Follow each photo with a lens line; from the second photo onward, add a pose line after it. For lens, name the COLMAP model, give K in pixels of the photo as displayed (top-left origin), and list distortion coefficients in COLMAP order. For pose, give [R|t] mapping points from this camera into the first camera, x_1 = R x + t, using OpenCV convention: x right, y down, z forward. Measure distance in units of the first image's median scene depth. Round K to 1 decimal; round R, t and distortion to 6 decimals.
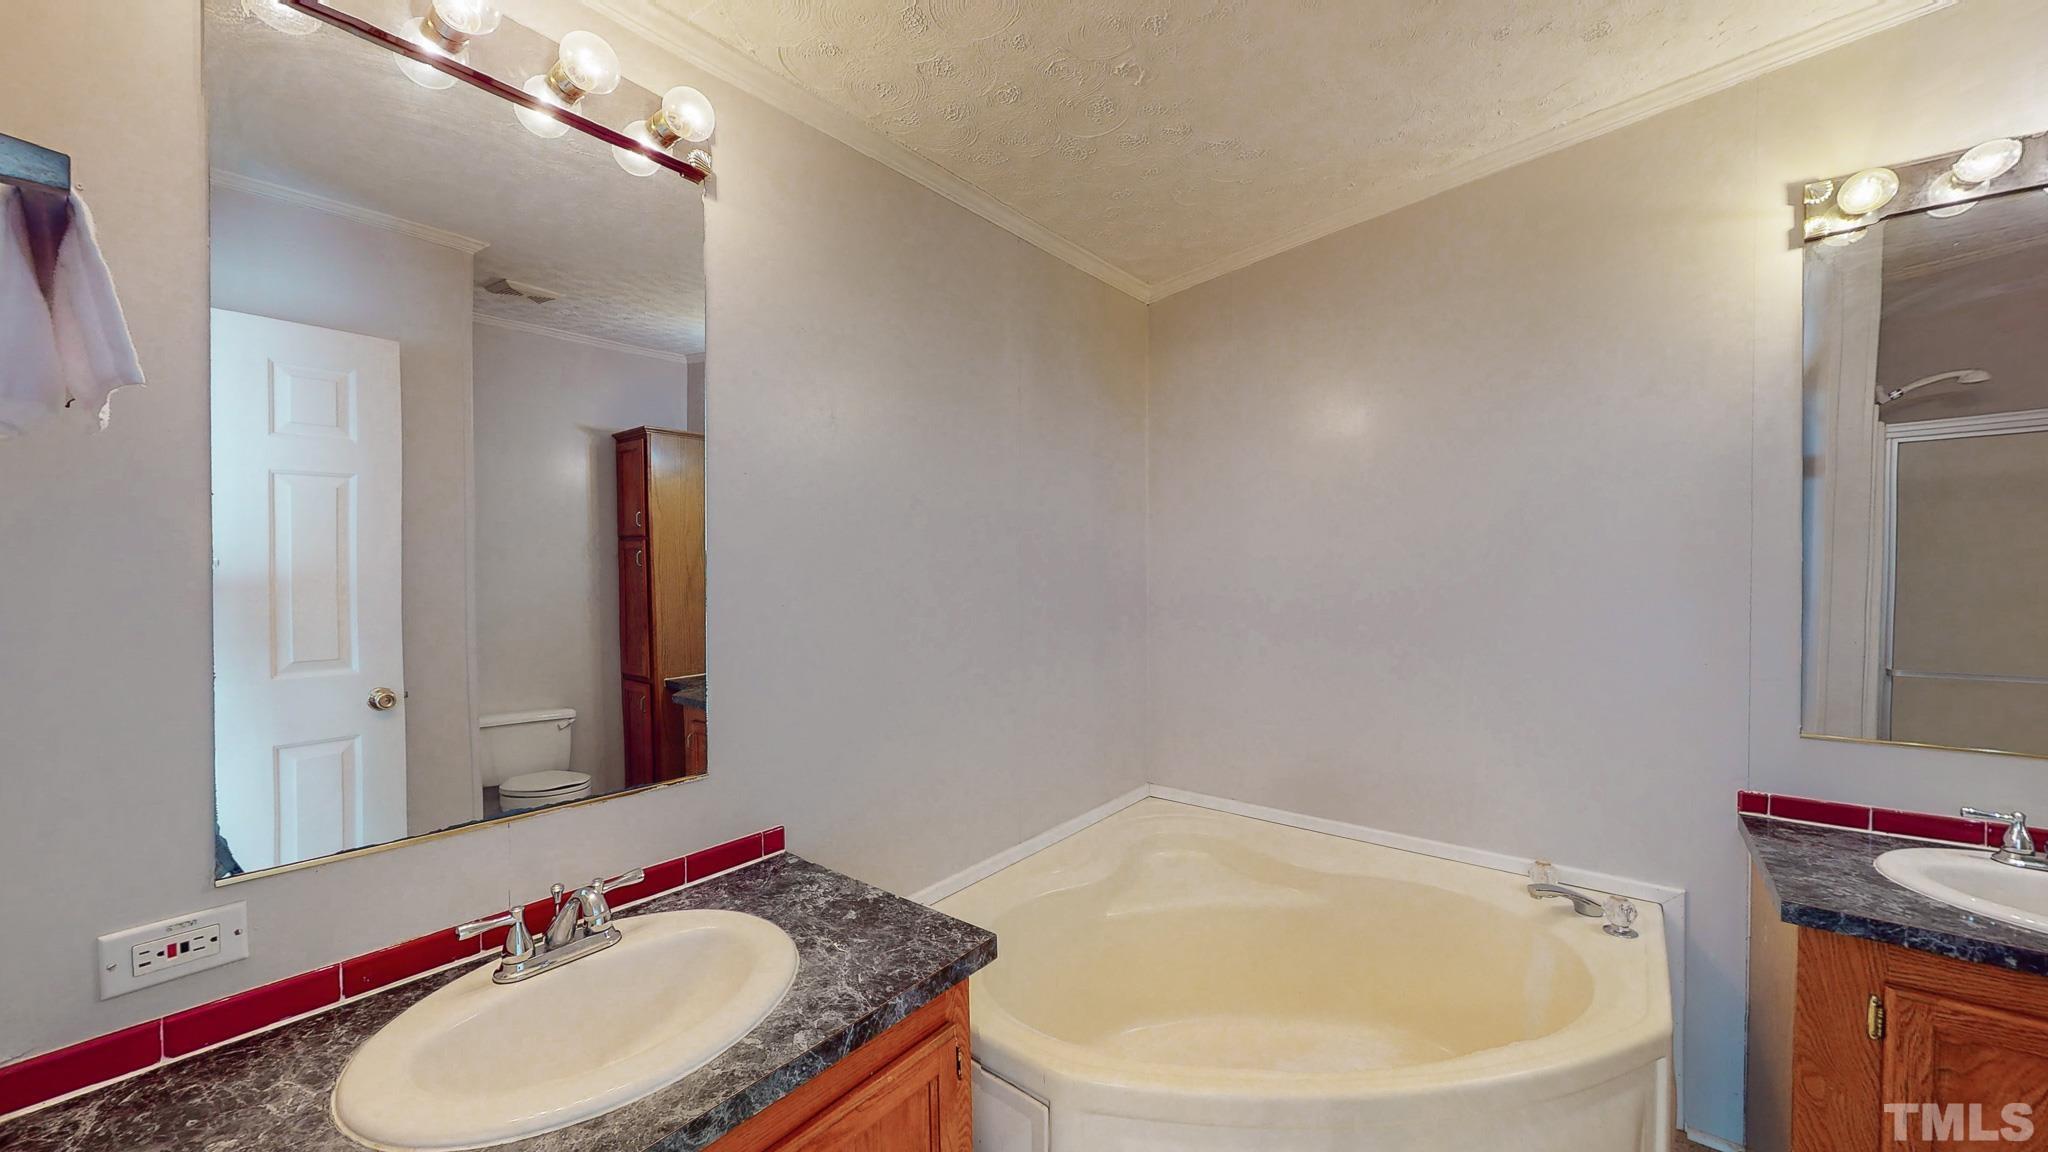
lens RADIAL K [[750.2, 0, 1024.1], [0, 750.2, 578.7], [0, 0, 1]] dist [-0.000603, 0.000122]
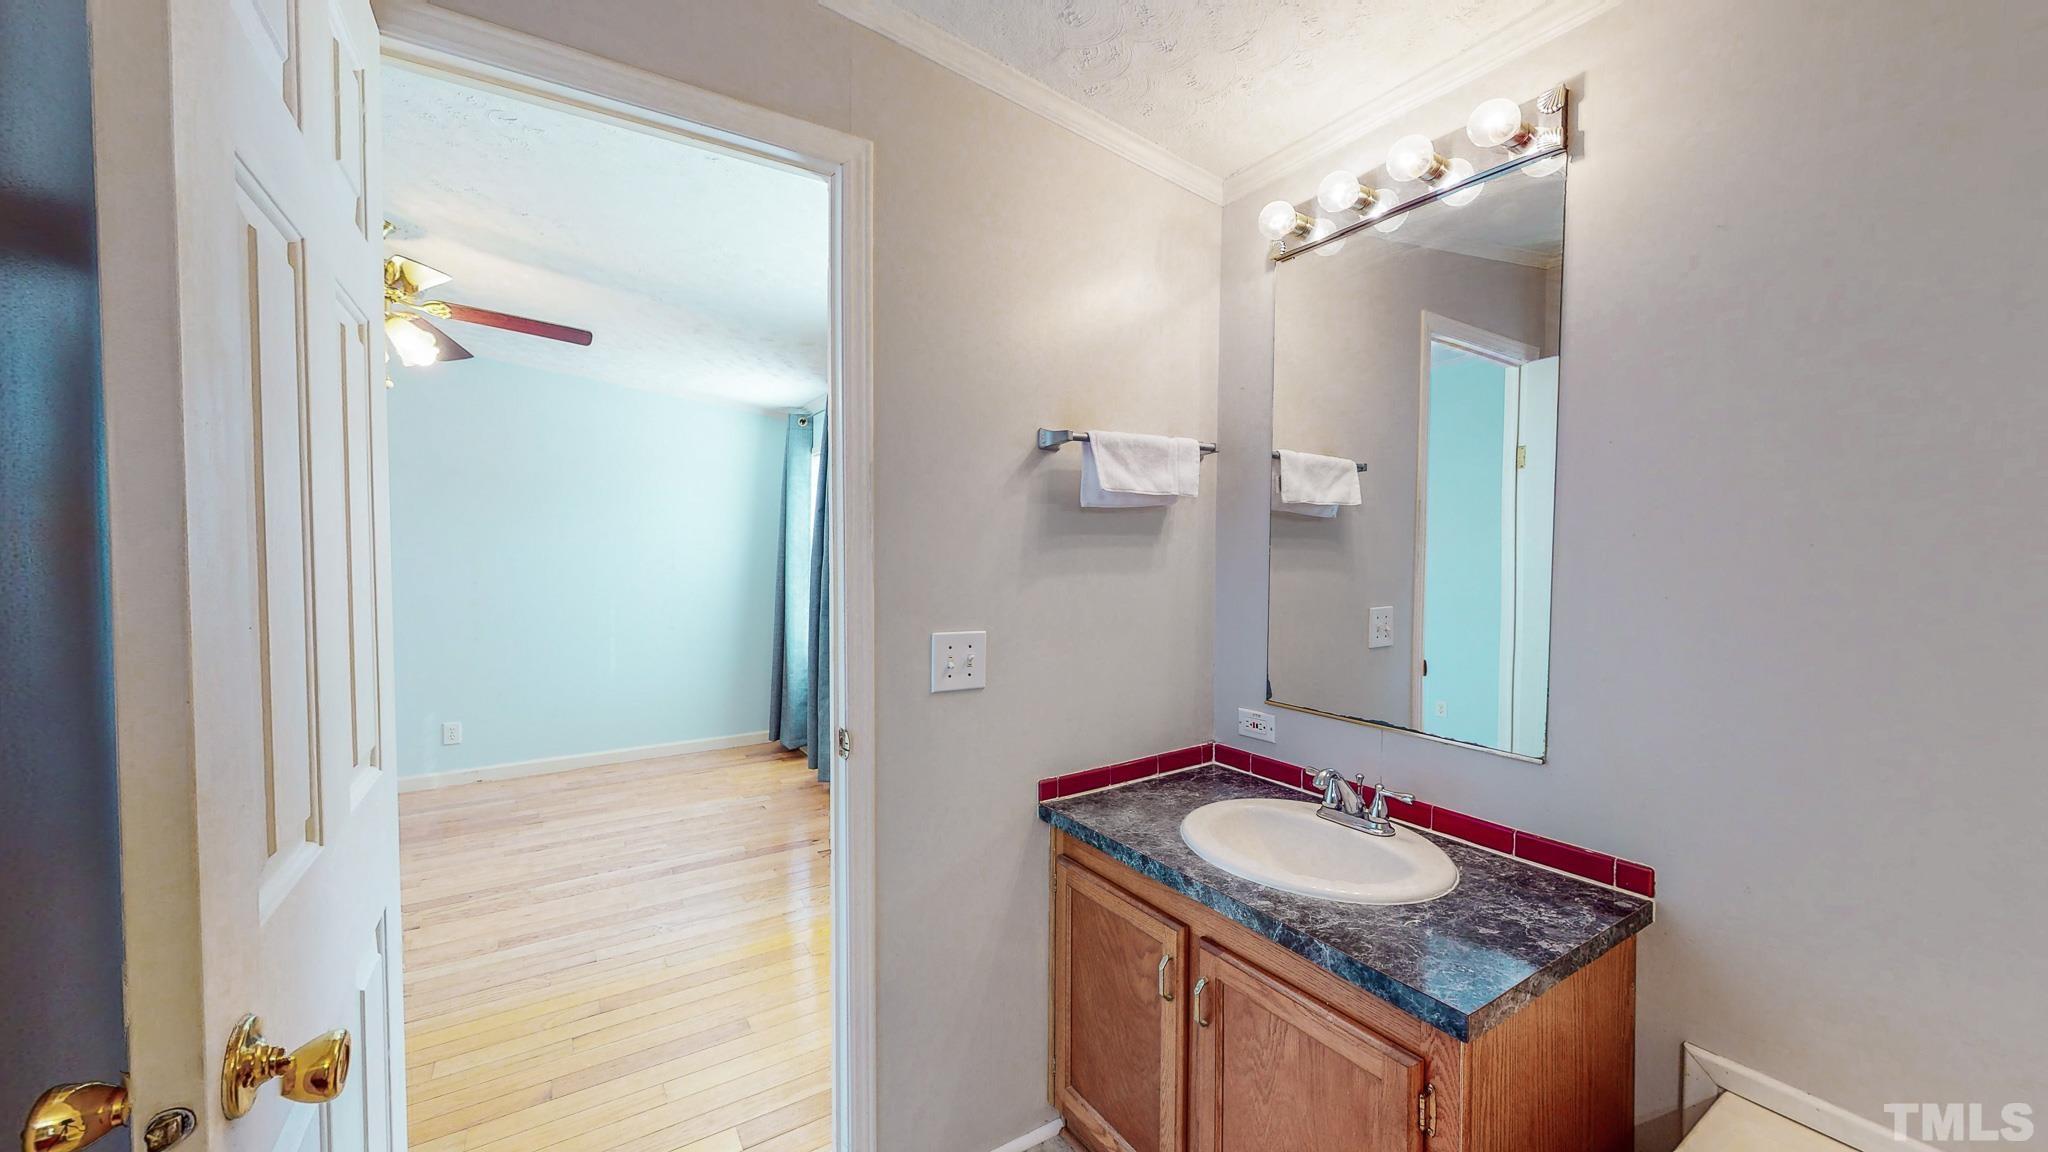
lens RADIAL K [[750.2, 0, 1024.1], [0, 750.2, 578.7], [0, 0, 1]] dist [-0.000603, 0.000122]
pose [[-0.346051, 0.032449, -0.937654, 0.938896], [-0.003549, 0.999349, 0.035894, -0.016442], [0.938209, 0.015748, -0.345711, 0.898905]]
